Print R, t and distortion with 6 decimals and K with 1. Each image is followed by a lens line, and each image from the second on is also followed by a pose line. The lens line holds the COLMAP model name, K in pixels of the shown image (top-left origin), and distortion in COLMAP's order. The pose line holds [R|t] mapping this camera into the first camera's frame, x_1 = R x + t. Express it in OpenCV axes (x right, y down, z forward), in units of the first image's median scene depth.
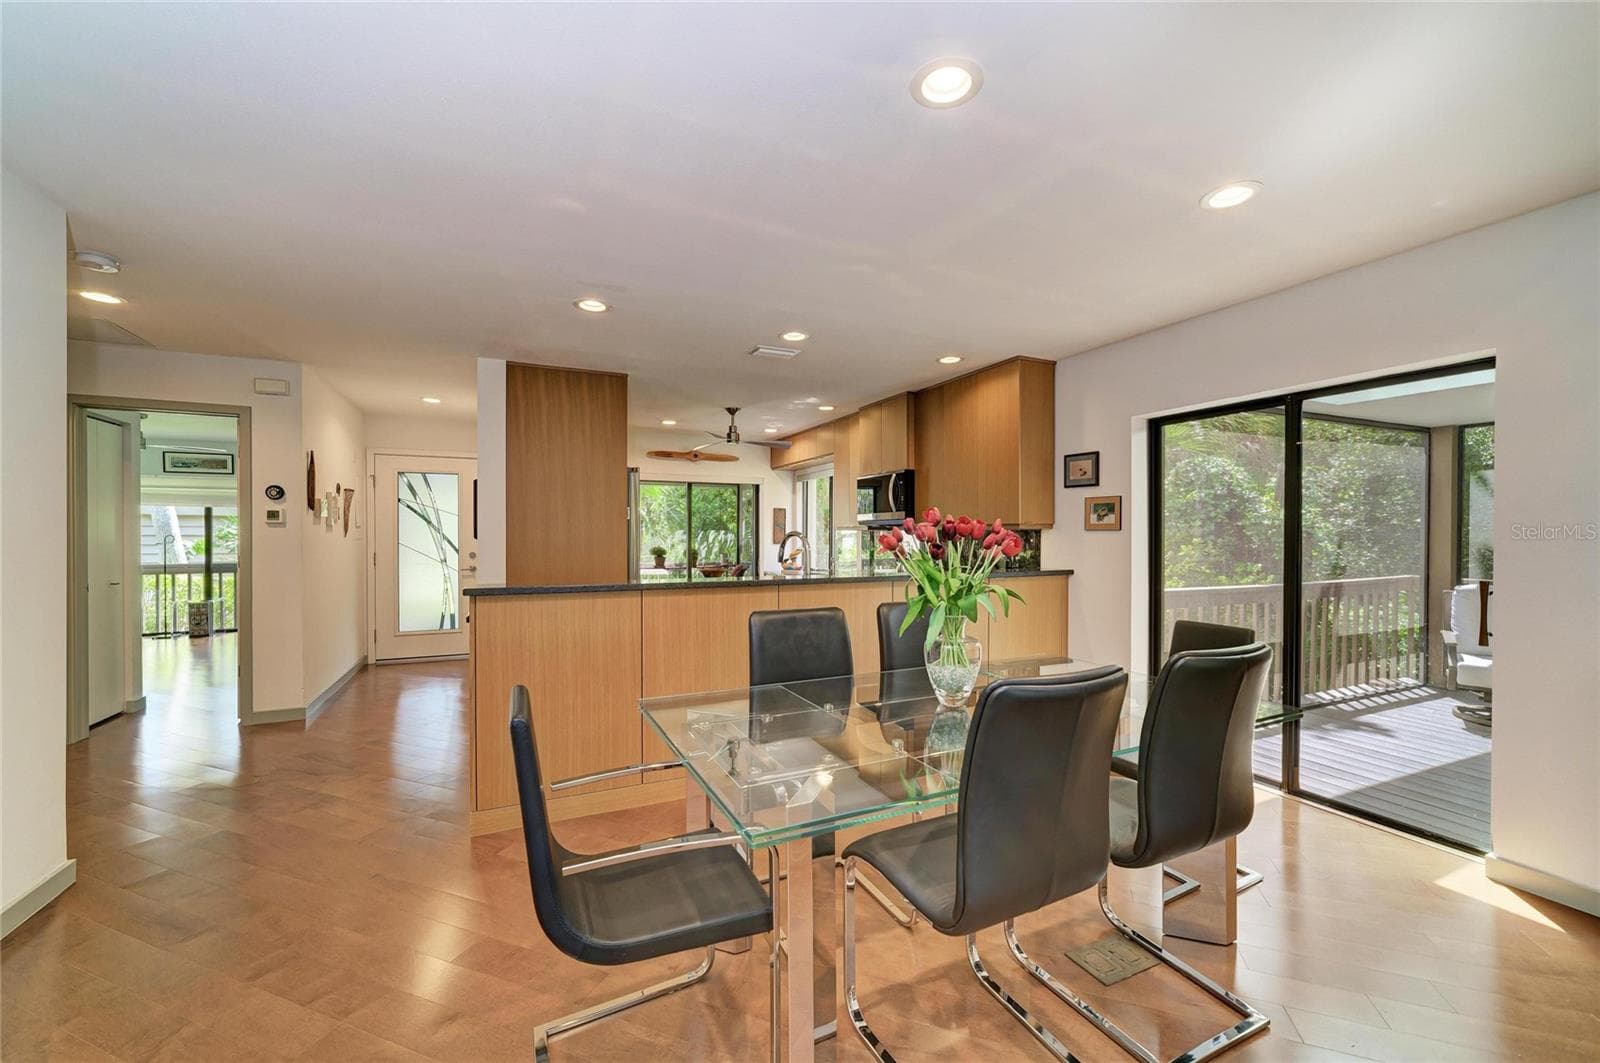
lens RADIAL K [[601.6, 0, 788.3], [0, 601.6, 528.2], [0, 0, 1]] dist [0.001776, 0.000276]
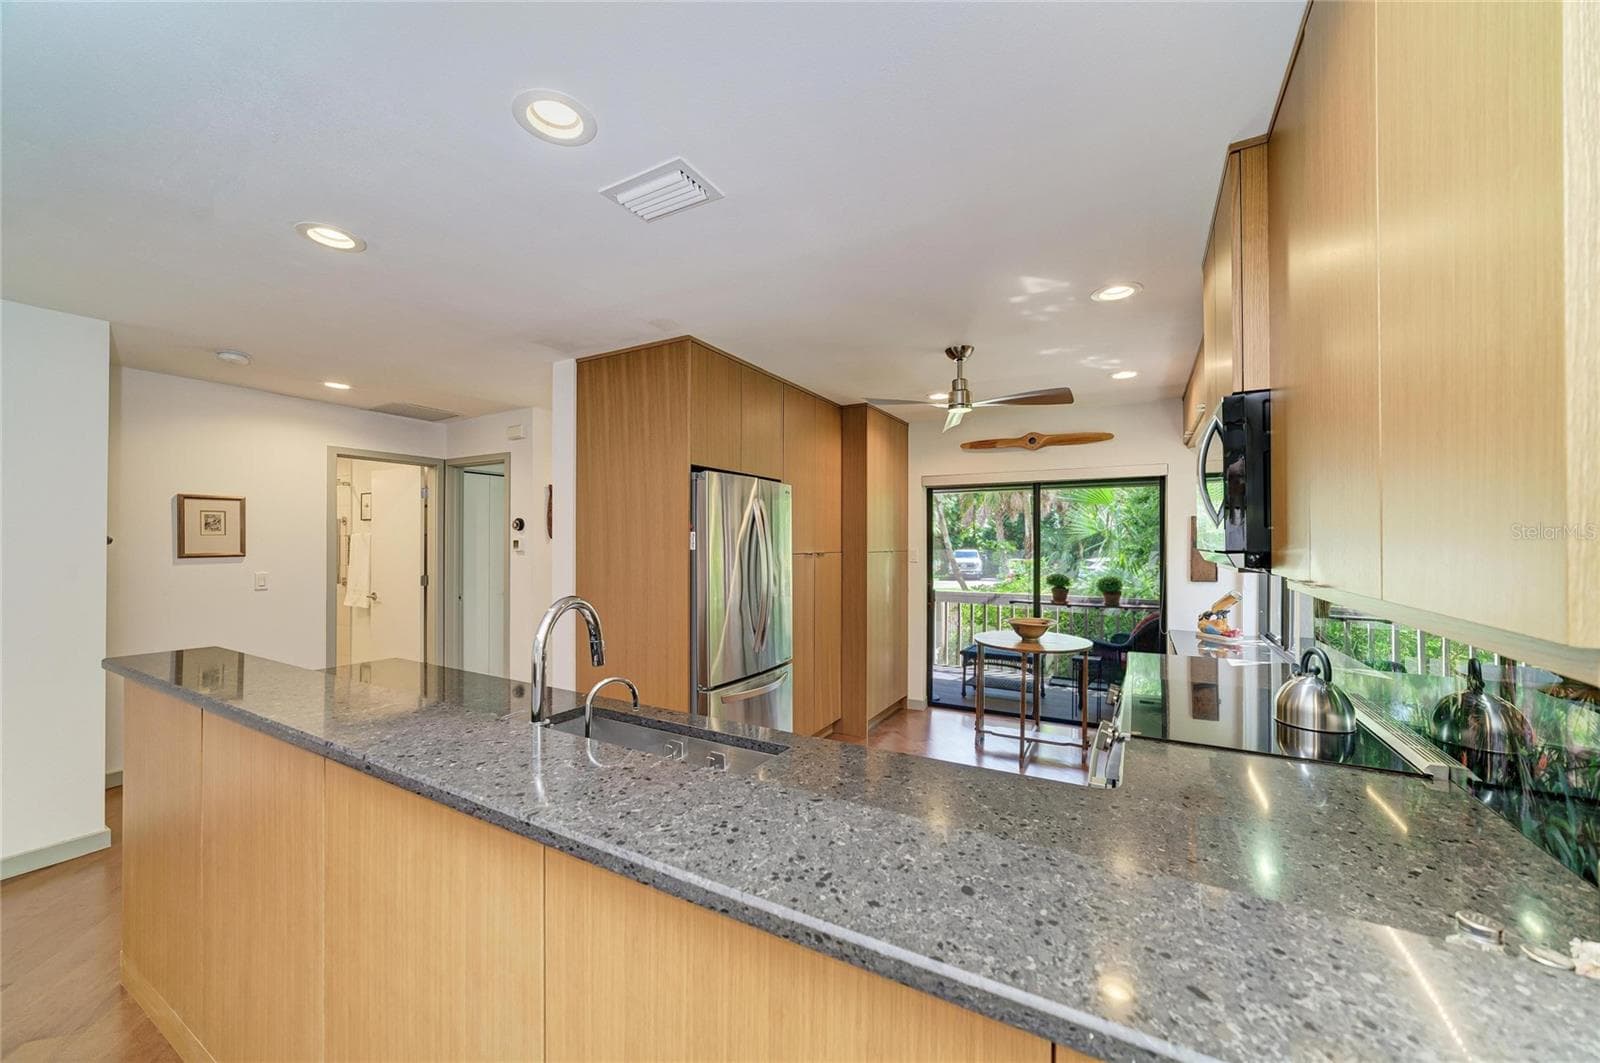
lens RADIAL K [[576.3, 0, 800.0], [0, 576.3, 531.5], [0, 0, 1]] dist [-0.001142, 0.004077]
pose [[0.603006, -0.015538, -0.797585, 0.343404], [0.005838, 0.999869, -0.015065, -0.025907], [0.797715, 0.004428, 0.603018, 0.764764]]
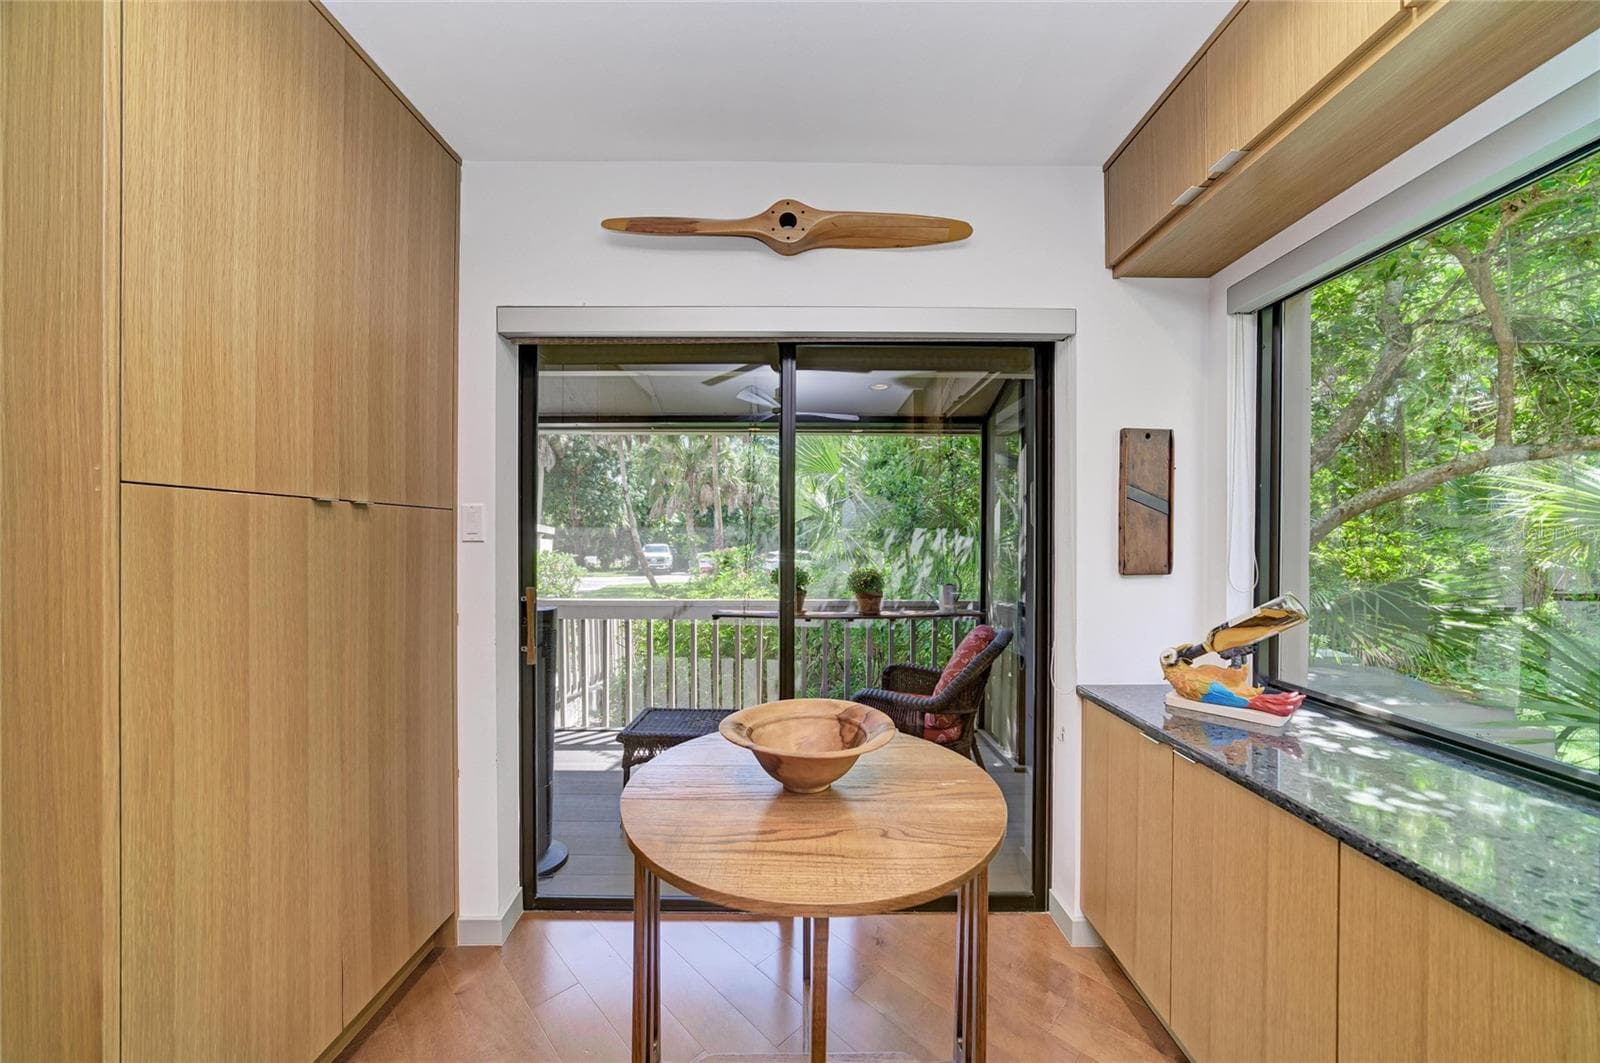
lens RADIAL K [[576.3, 0, 800.0], [0, 576.3, 531.5], [0, 0, 1]] dist [-0.001142, 0.004077]
pose [[0.921325, -0.003974, -0.388772, -0.102062], [0.002675, 0.999989, -0.003882, 0.016066], [0.388783, 0.002537, 0.921326, 1.405455]]
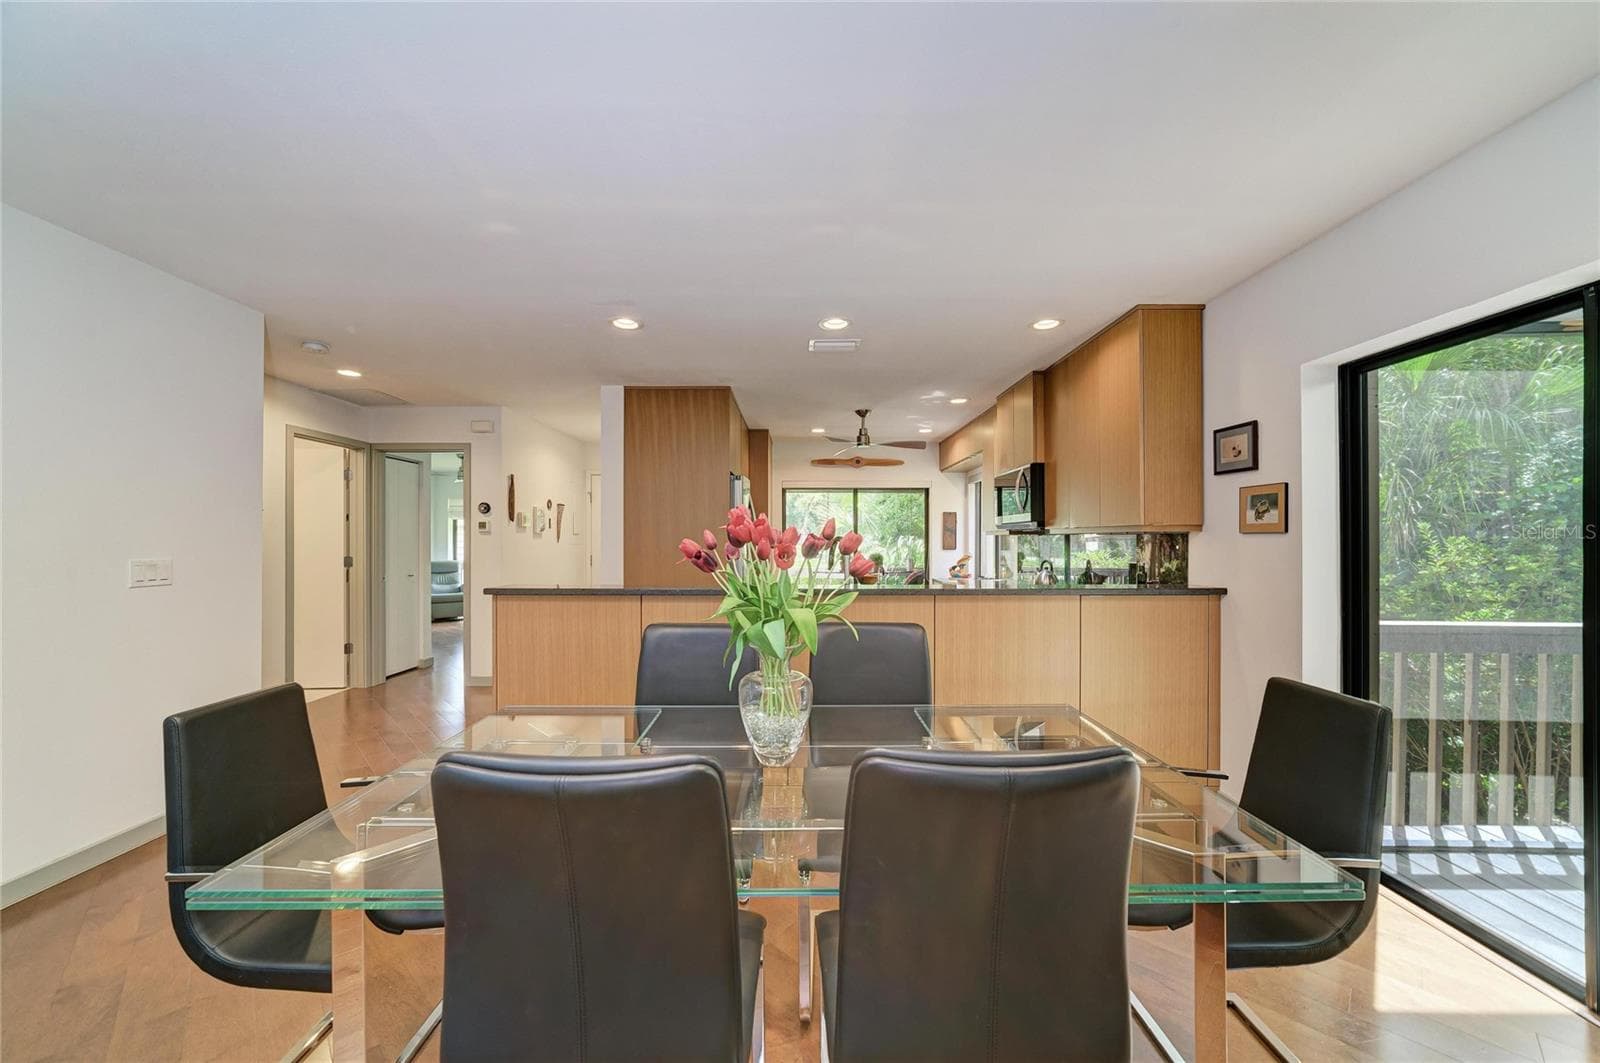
lens RADIAL K [[576.3, 0, 800.0], [0, 576.3, 531.5], [0, 0, 1]] dist [-0.001142, 0.004077]
pose [[0.912497, -0.007757, -0.409010, 0.269339], [0.005838, 0.999965, -0.005939, 0.002225], [0.409042, 0.003032, 0.912510, 0.150177]]
